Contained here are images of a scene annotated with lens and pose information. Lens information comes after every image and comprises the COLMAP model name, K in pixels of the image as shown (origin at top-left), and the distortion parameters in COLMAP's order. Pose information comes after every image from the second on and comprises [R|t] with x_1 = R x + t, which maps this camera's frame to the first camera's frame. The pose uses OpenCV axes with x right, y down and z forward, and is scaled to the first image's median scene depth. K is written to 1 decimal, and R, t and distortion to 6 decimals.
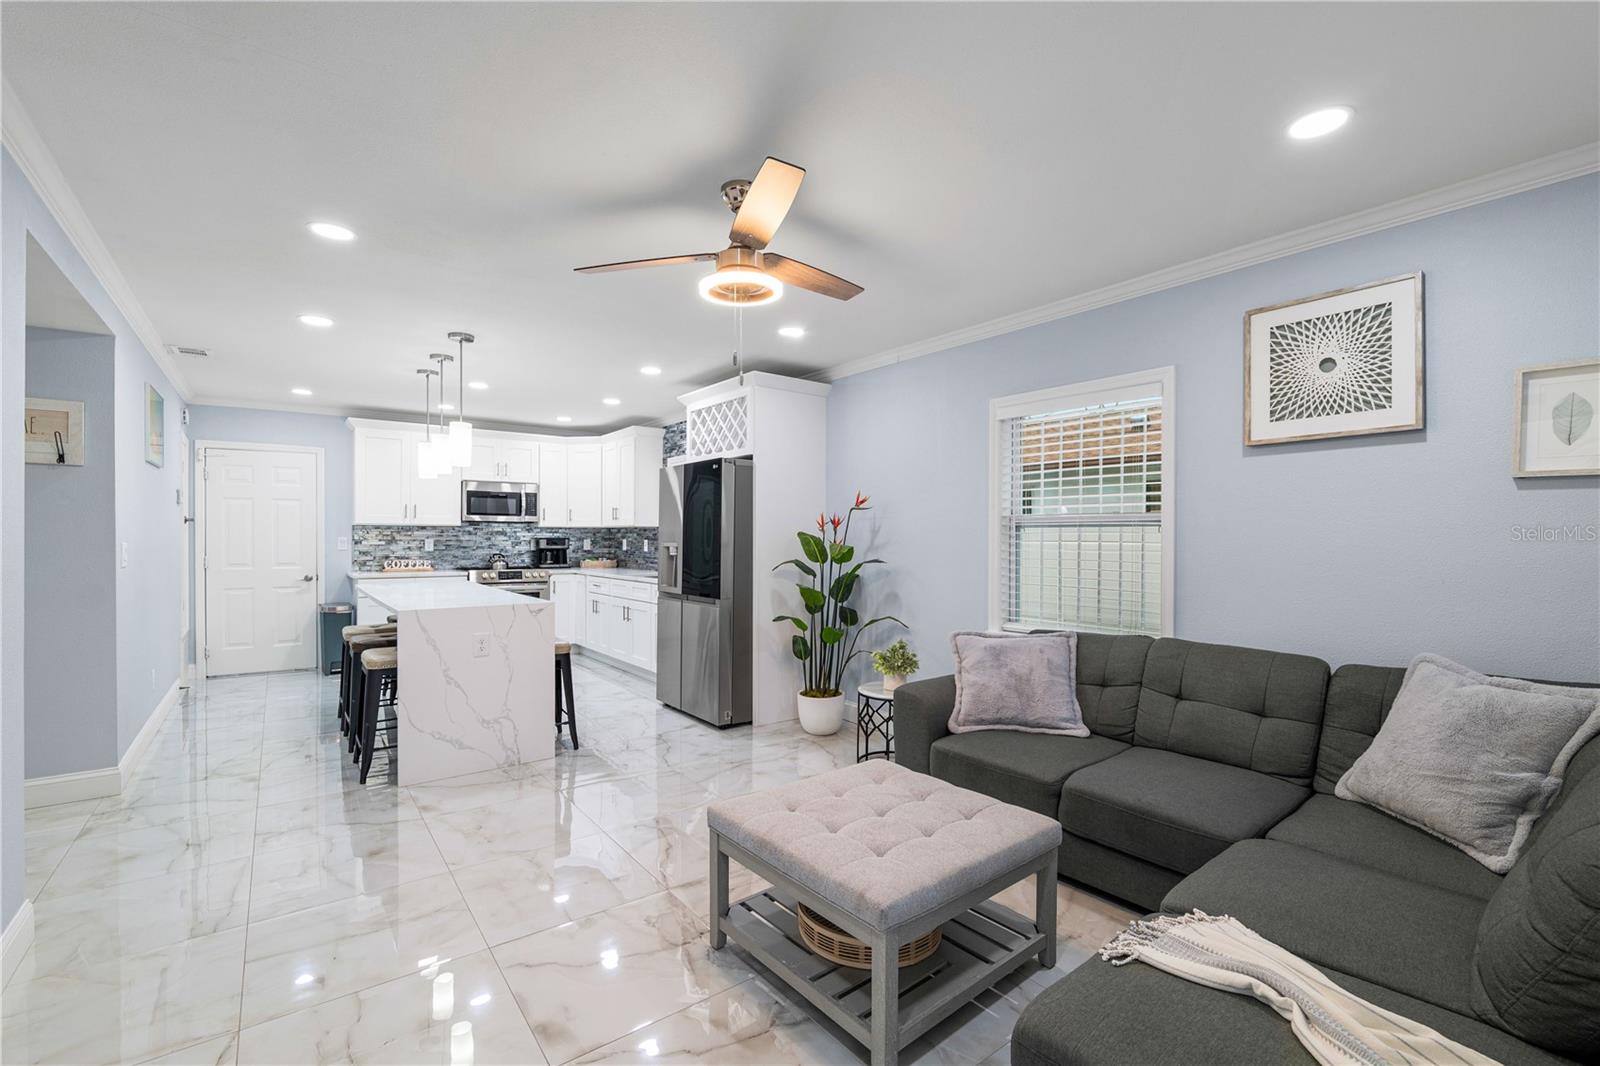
lens RADIAL K [[680.6, 0, 800.0], [0, 680.6, 533.0], [0, 0, 1]] dist [-0.003174, -0.000076]
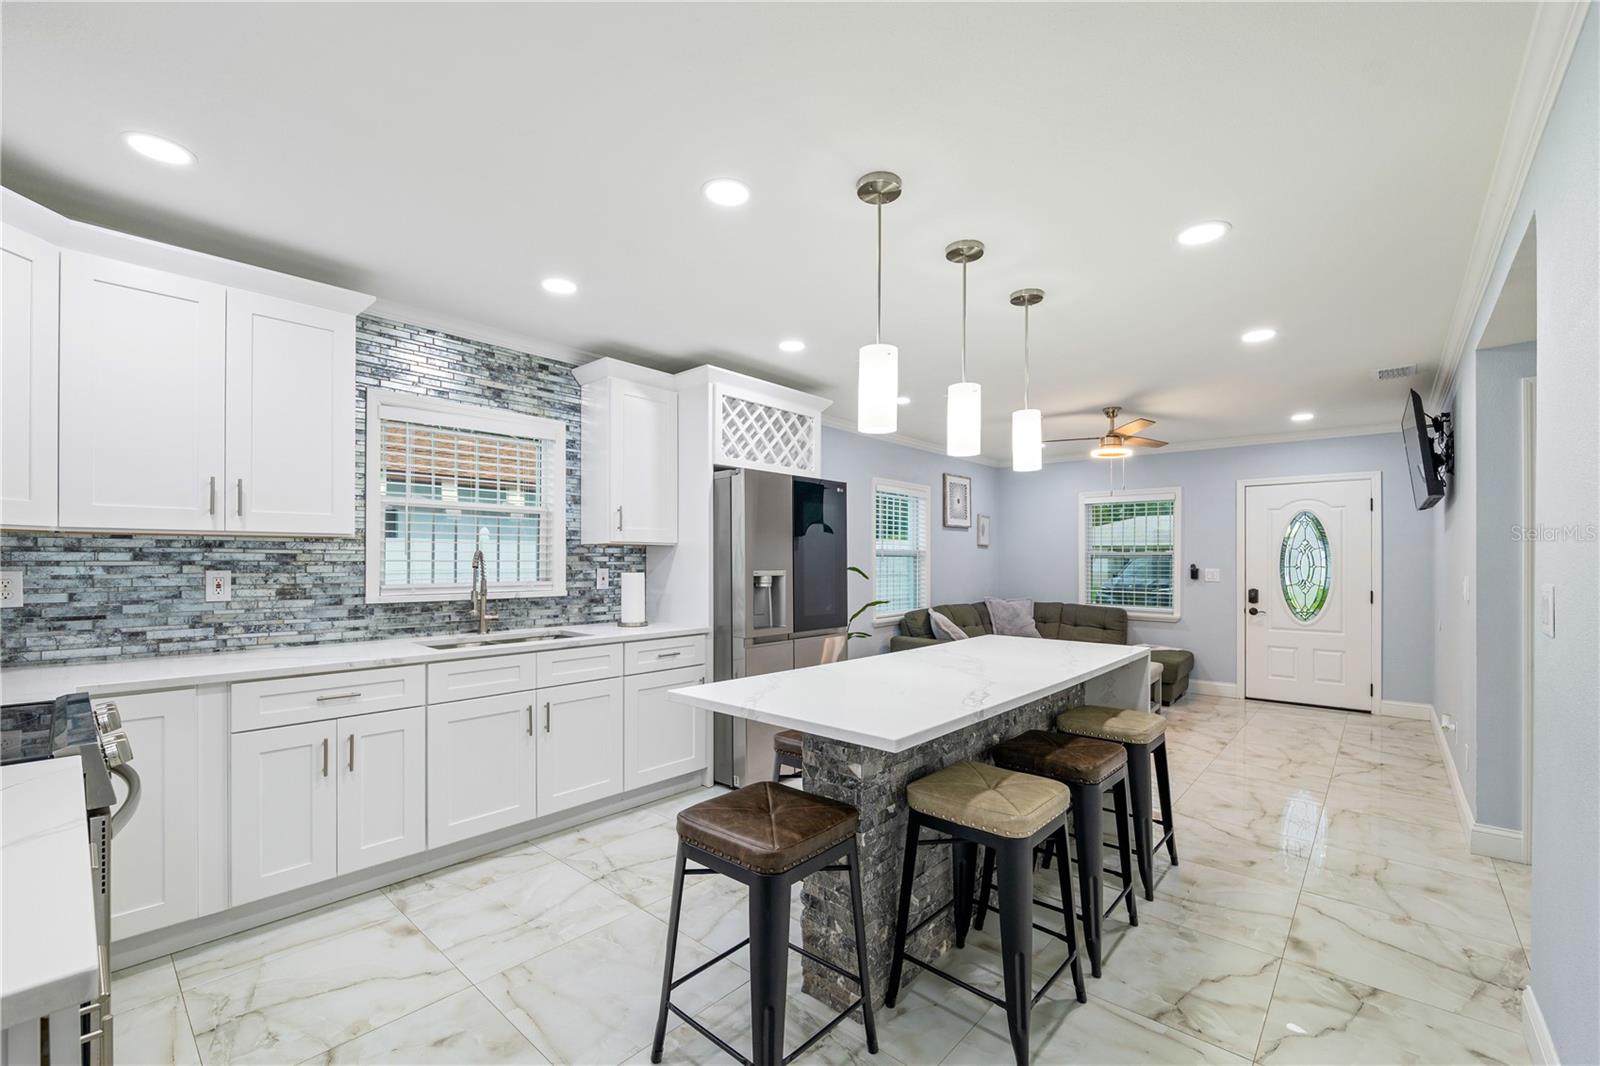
lens RADIAL K [[664.4, 0, 802.6], [0, 664.4, 546.0], [0, 0, 1]] dist [-0.014959, 0.000404]
pose [[-0.191427, 0.021087, 0.981280, -0.684246], [-0.006618, 0.999719, -0.022774, 0.002850], [-0.981484, -0.010854, -0.191234, 0.812038]]
